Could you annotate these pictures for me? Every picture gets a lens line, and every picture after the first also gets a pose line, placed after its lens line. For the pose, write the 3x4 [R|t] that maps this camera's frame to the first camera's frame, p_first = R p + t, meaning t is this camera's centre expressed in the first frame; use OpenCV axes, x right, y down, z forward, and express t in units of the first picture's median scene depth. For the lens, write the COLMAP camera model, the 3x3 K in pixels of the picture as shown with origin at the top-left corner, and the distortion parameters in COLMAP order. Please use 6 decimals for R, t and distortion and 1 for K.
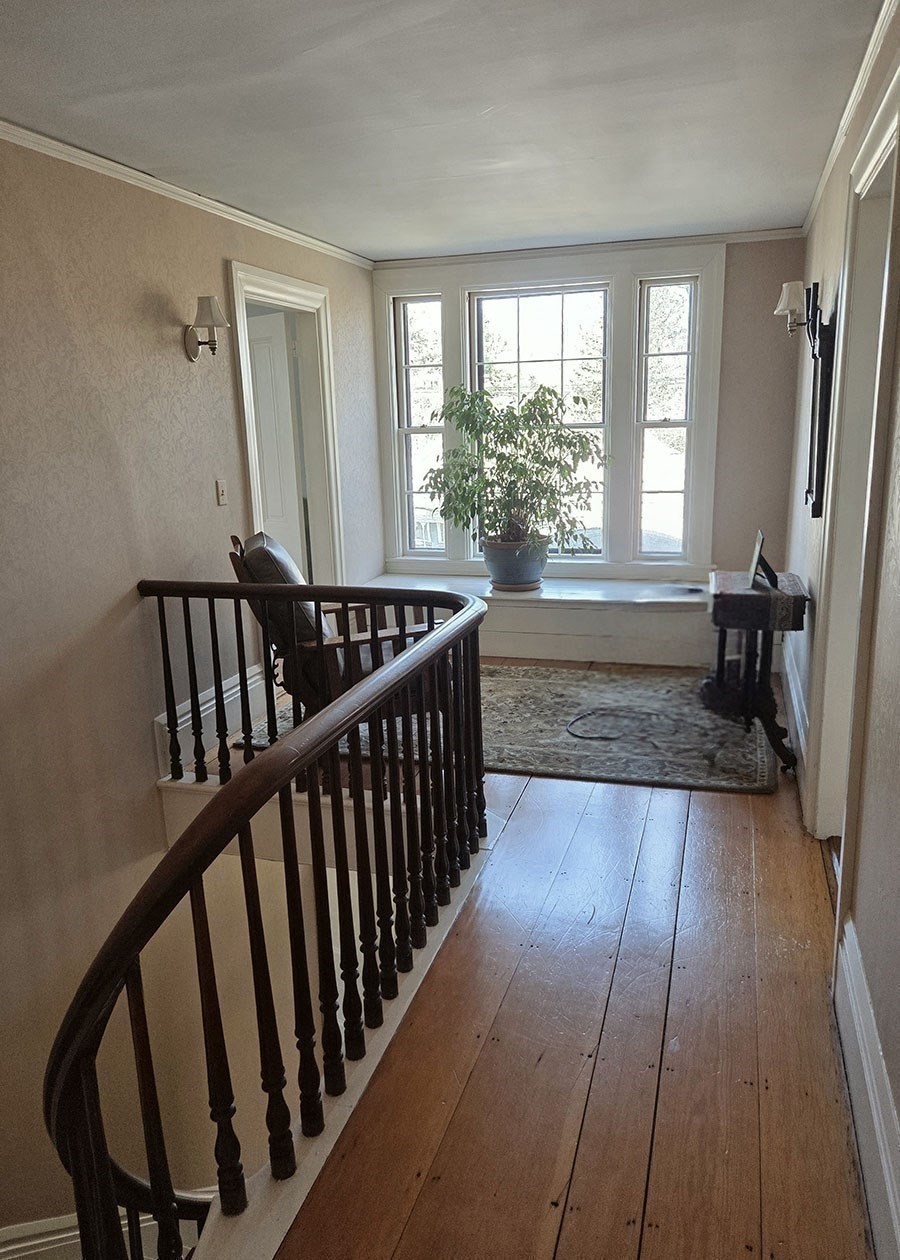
lens RADIAL K [[892.7, 0, 450.4], [0, 892.7, 631.8], [0, 0, 1]] dist [-0.001188, -0.002078]
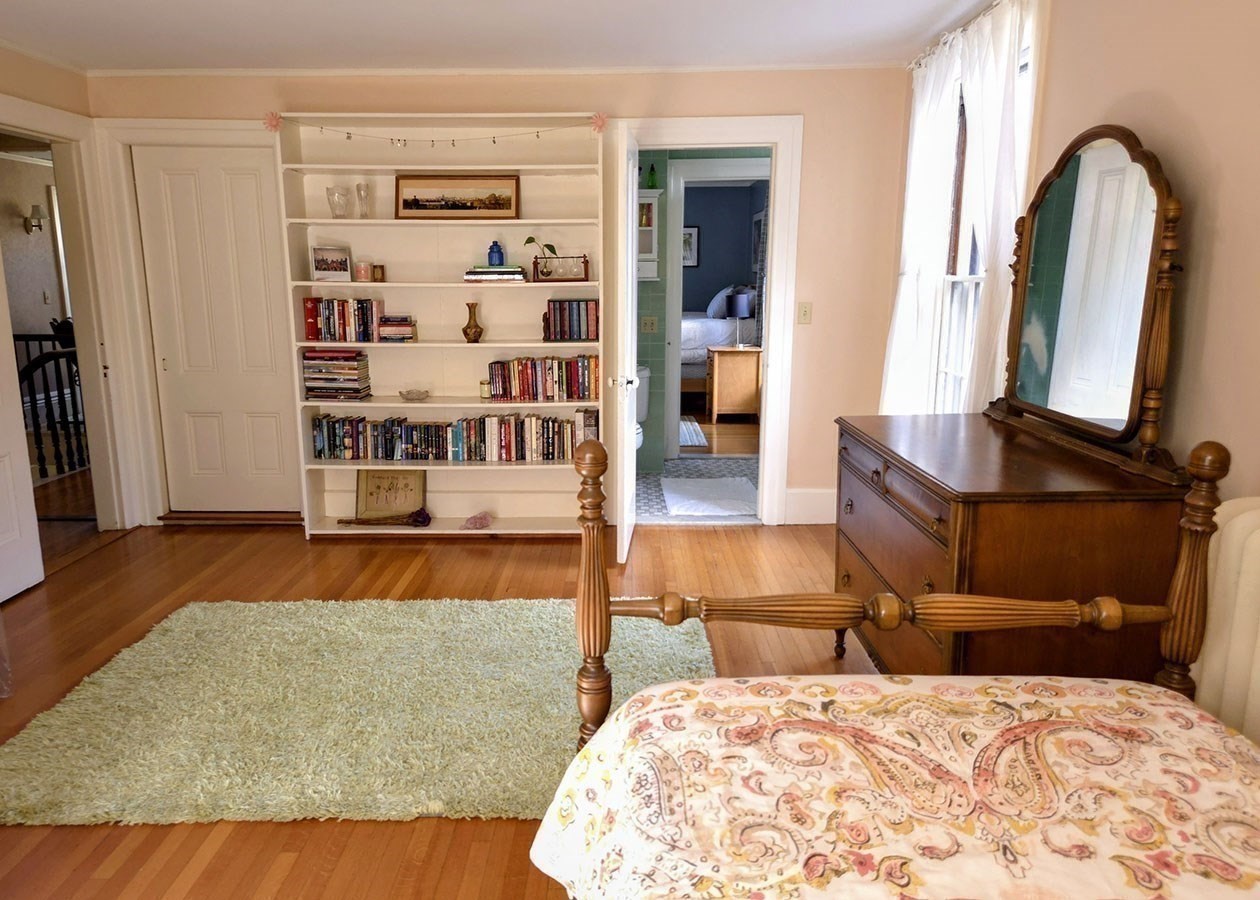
lens RADIAL K [[892.7, 0, 628.4], [0, 892.7, 450.8], [0, 0, 1]] dist [-0.001188, -0.002078]
pose [[0.954084, -0.024131, 0.298565, 0.428192], [0.034285, 0.998997, -0.028818, 0.324442], [-0.297570, 0.037731, 0.953954, -1.440311]]
